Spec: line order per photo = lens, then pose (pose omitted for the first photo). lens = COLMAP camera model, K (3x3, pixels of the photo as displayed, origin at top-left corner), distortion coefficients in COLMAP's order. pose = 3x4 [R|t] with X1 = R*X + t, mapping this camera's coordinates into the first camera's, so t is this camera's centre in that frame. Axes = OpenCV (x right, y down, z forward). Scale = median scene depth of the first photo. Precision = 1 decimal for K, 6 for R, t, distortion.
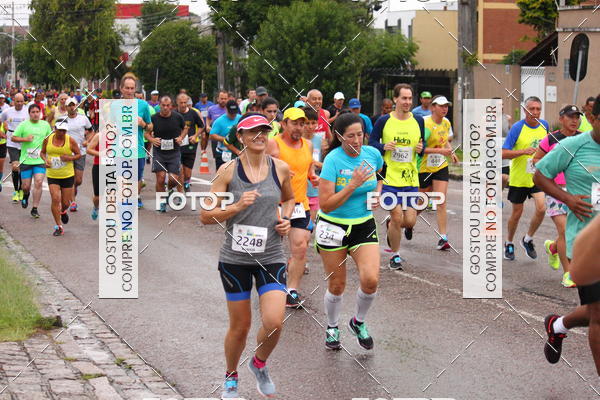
lens RADIAL K [[2850.6, 0, 356.4], [0, 2850.6, 200.6], [0, 0, 1]] dist [-0.473077, -6.798024]
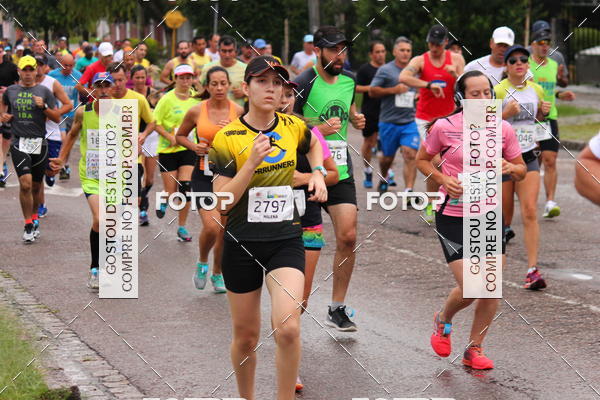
lens RADIAL K [[3600.2, 0, 299.1], [0, 3600.2, 219.7], [0, 0, 1]] dist [0.617969, 4.168071]
pose [[0.997838, -0.019672, -0.062710, -0.000249], [0.019420, 0.999801, -0.004618, 0.007286], [0.062788, 0.003391, 0.998021, 0.175287]]
